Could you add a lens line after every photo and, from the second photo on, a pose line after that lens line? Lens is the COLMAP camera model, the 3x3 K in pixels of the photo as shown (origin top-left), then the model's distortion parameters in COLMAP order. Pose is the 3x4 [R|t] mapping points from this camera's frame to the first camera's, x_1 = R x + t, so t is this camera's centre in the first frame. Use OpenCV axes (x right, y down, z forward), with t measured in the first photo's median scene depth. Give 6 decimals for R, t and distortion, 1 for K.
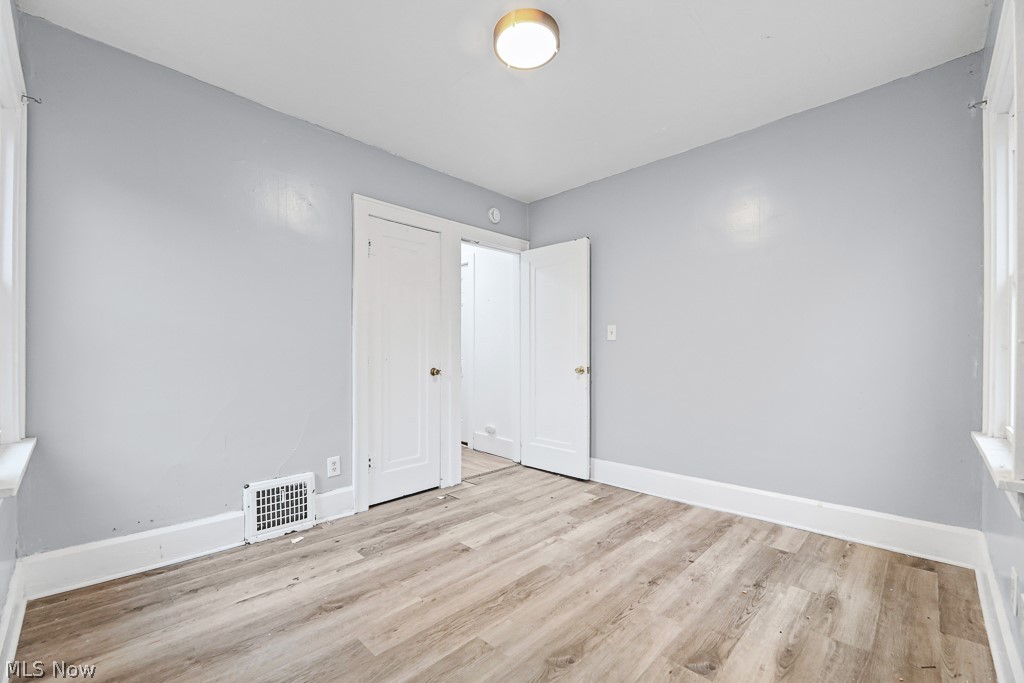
lens RADIAL K [[432.3, 0, 512.1], [0, 432.3, 340.1], [0, 0, 1]] dist [-0.004865, -0.001176]
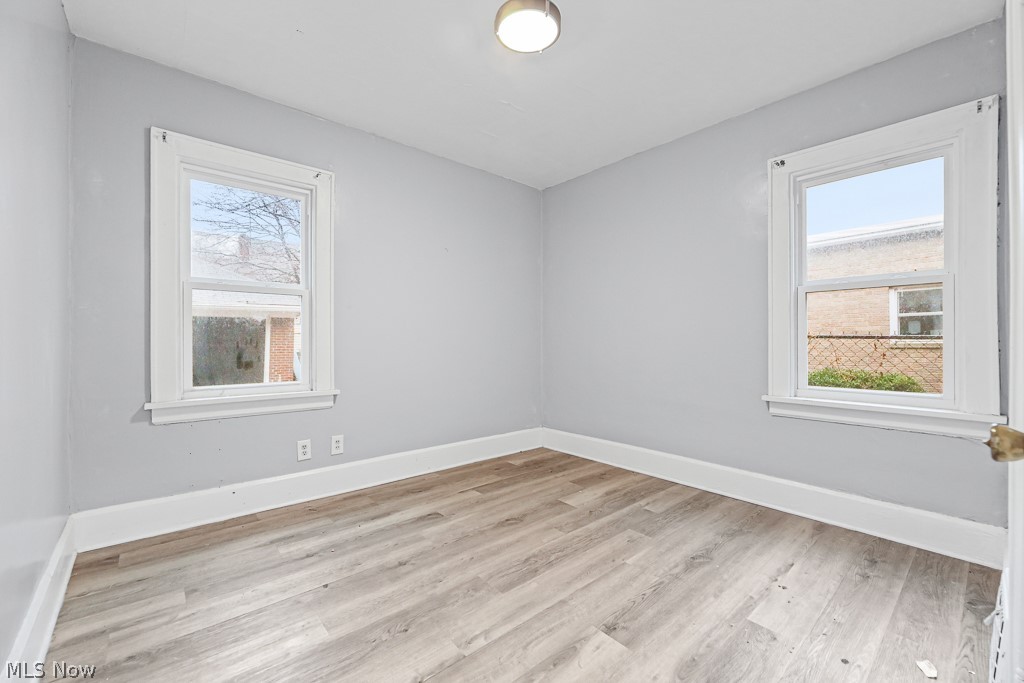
lens RADIAL K [[433.3, 0, 513.5], [0, 433.3, 347.1], [0, 0, 1]] dist [-0.003270, -0.001465]
pose [[-0.997382, -0.000280, 0.072307, -0.007176], [-0.001384, 0.999883, -0.015224, 0.073766], [-0.072294, -0.015284, -0.997266, 2.068545]]
